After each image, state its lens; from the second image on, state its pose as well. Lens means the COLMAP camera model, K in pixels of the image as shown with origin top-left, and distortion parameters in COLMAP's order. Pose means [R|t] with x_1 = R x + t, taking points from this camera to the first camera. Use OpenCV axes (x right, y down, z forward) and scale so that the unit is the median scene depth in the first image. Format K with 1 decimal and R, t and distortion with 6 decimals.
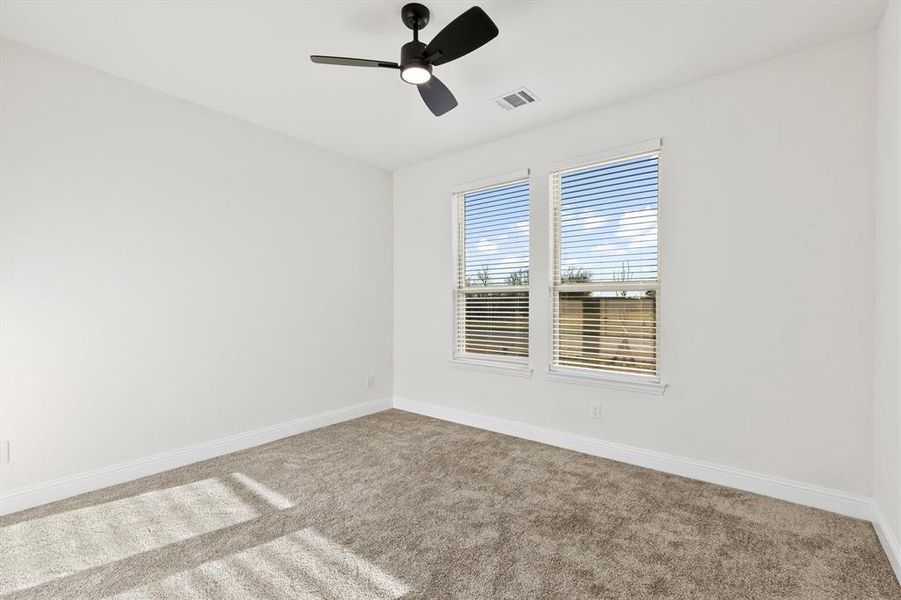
lens RADIAL K [[405.9, 0, 450.5], [0, 405.9, 300.0], [0, 0, 1]] dist [0.002024, 0.000418]
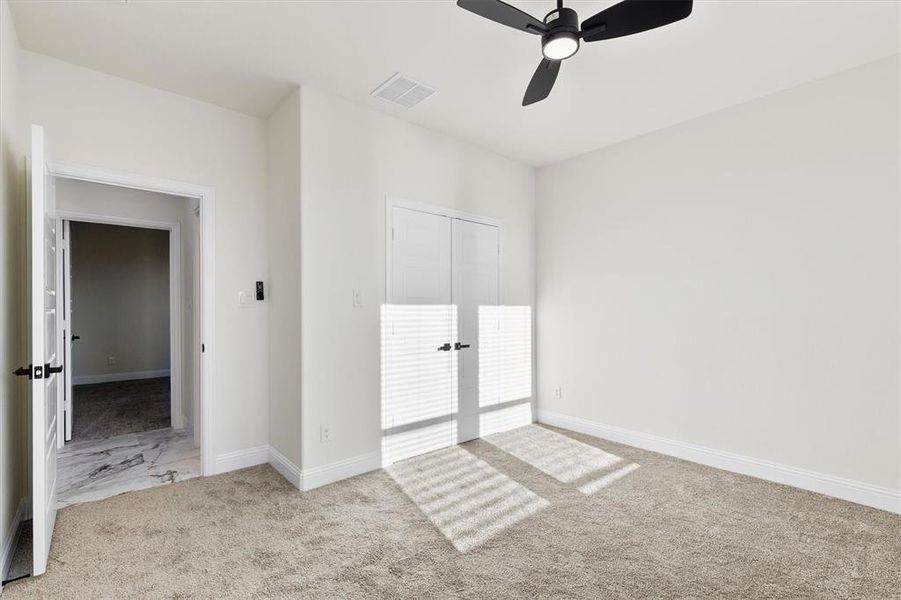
lens RADIAL K [[405.9, 0, 450.5], [0, 405.9, 300.0], [0, 0, 1]] dist [0.002024, 0.000418]
pose [[-0.159328, -0.018610, -0.987050, 0.738170], [0.000434, 0.999821, -0.018921, 0.000490], [0.987226, -0.003443, -0.159292, 0.779870]]
